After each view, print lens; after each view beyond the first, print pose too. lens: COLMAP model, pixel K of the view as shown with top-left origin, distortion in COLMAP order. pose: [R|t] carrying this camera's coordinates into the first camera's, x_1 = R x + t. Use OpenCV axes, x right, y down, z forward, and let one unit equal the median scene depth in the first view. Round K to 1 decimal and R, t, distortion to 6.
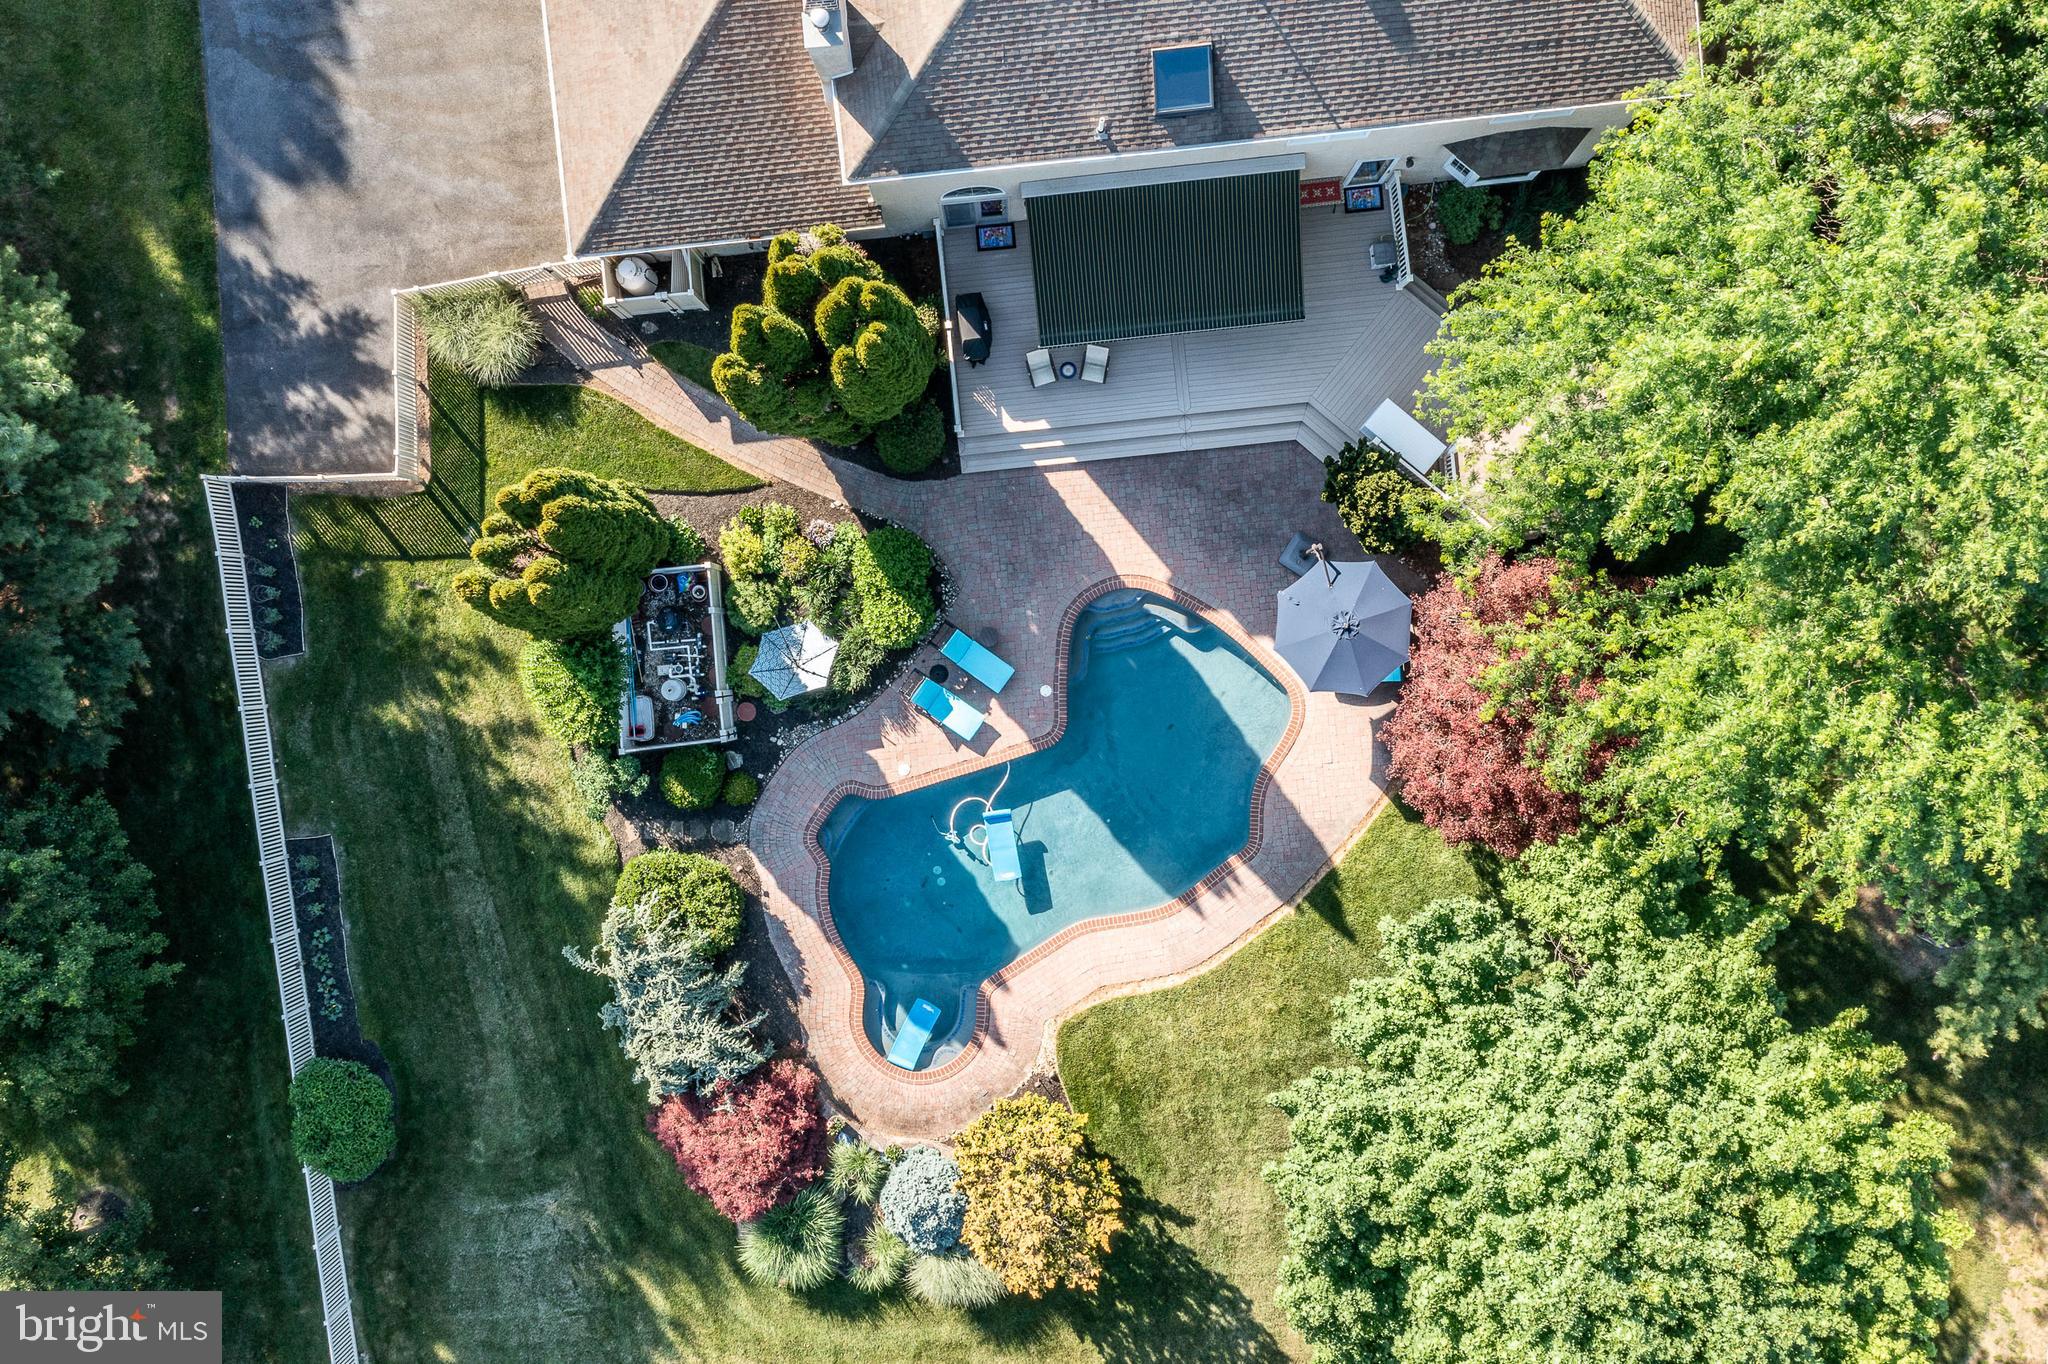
lens RADIAL K [[1648.4, 0, 1024.0], [0, 1648.4, 682.0], [0, 0, 1]] dist [0.010555, -0.009699]
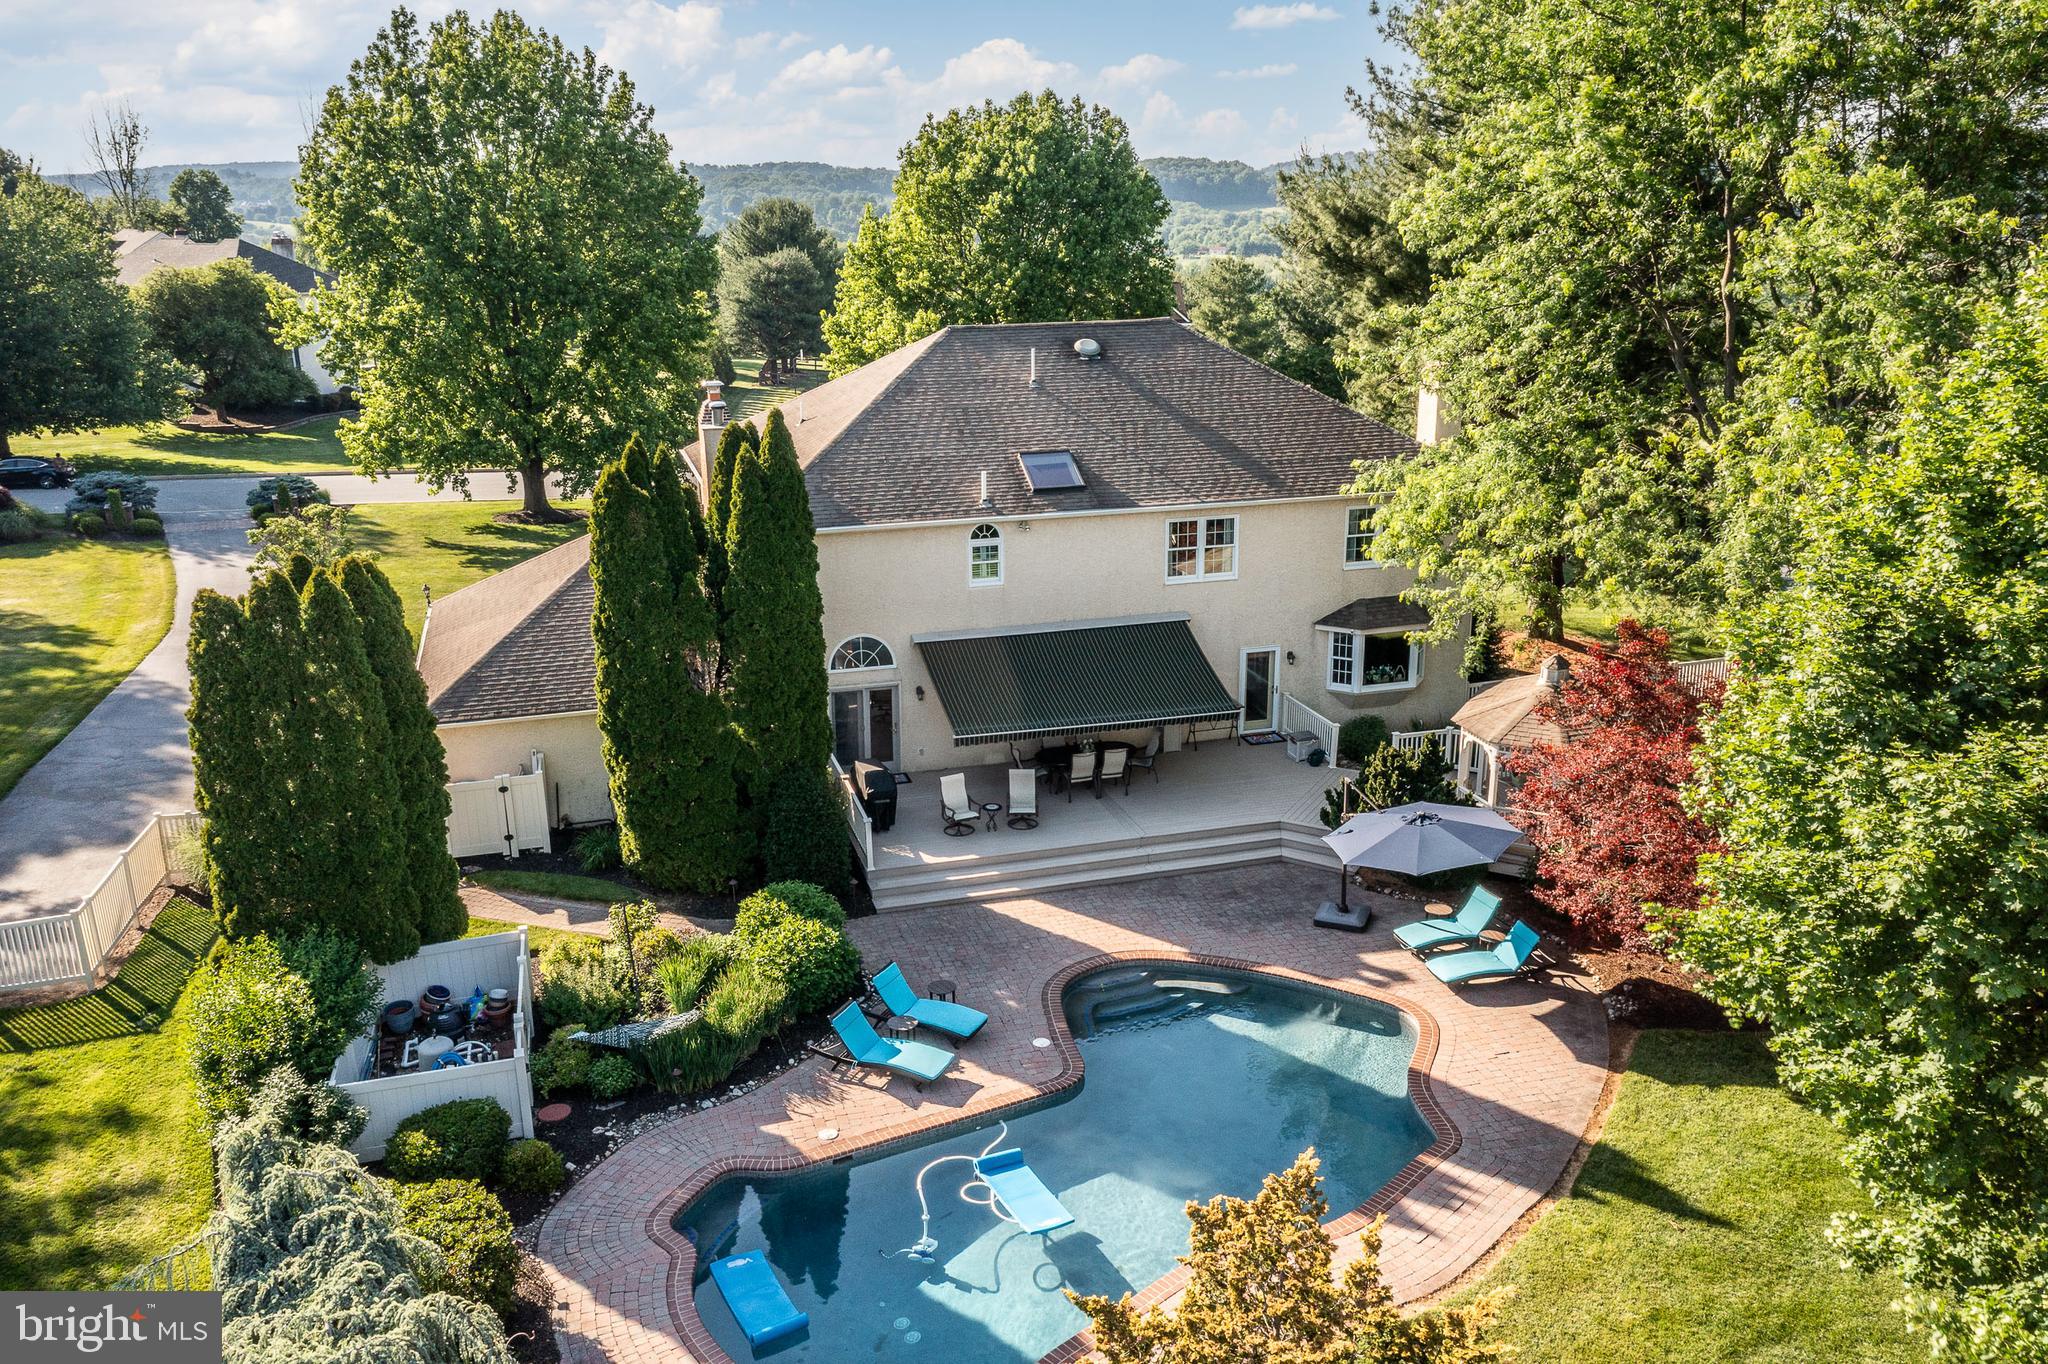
lens RADIAL K [[1645.0, 0, 1024.0], [0, 1645.0, 682.0], [0, 0, 1]] dist [-0.015668, 0.101692]
pose [[0.982678, -0.044698, 0.179851, -0.103002], [0.185302, 0.251284, -0.950010, 0.583212], [-0.002730, 0.966881, 0.255213, 0.706093]]
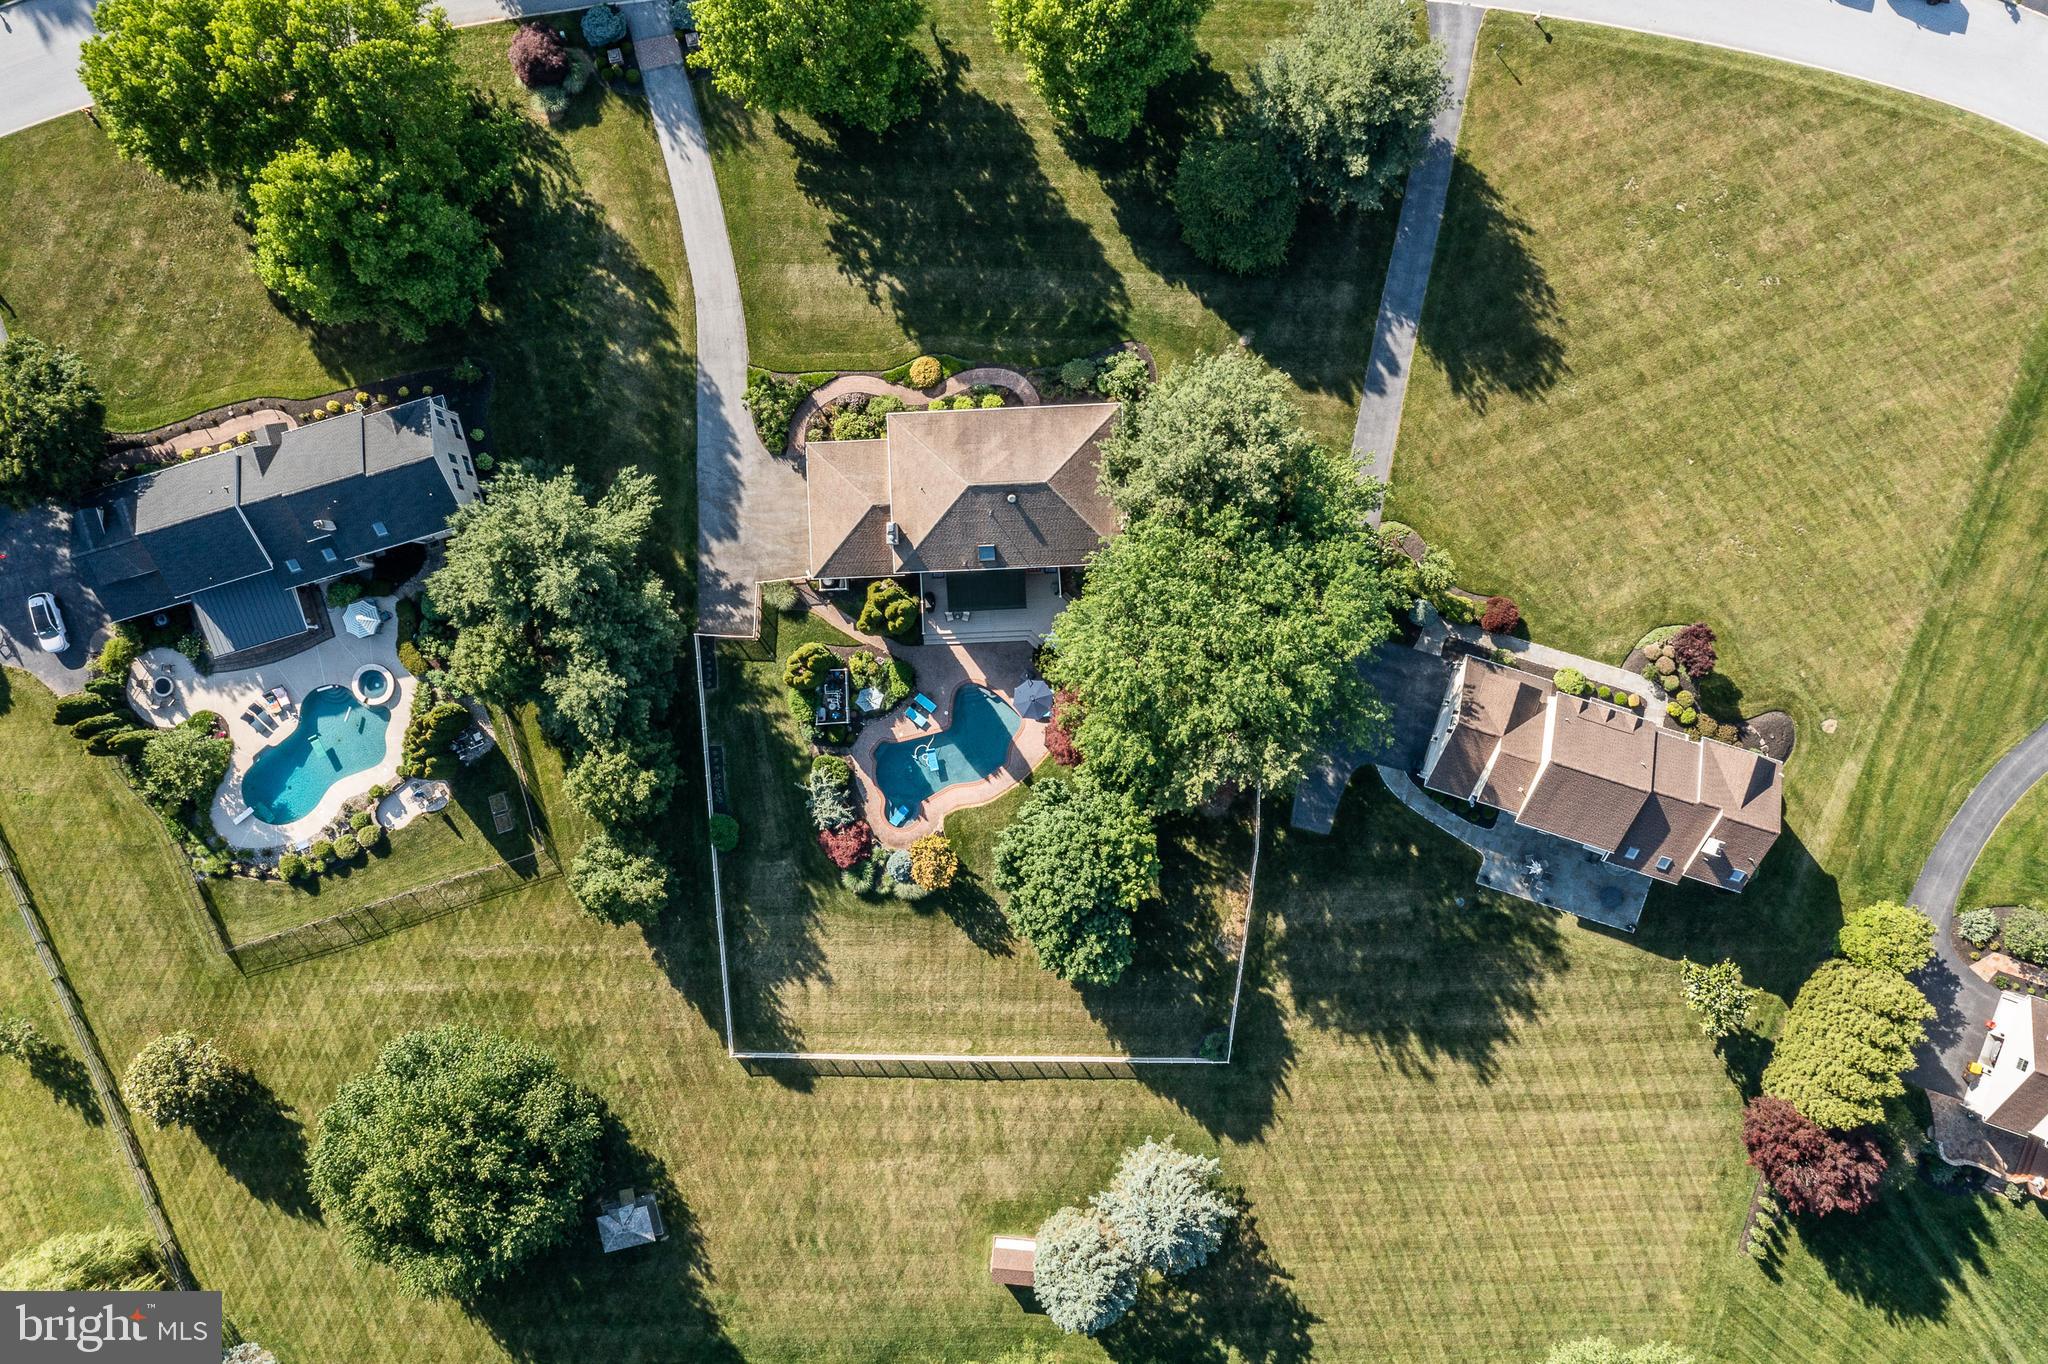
lens RADIAL K [[1652.0, 0, 1024.0], [0, 1652.0, 682.0], [0, 0, 1]] dist [0.001322, 0.034953]
pose [[0.998337, 0.057448, 0.004858, 0.147968], [-0.057490, 0.998304, 0.009180, -0.094709], [-0.004323, -0.009444, 0.999946, -2.272723]]
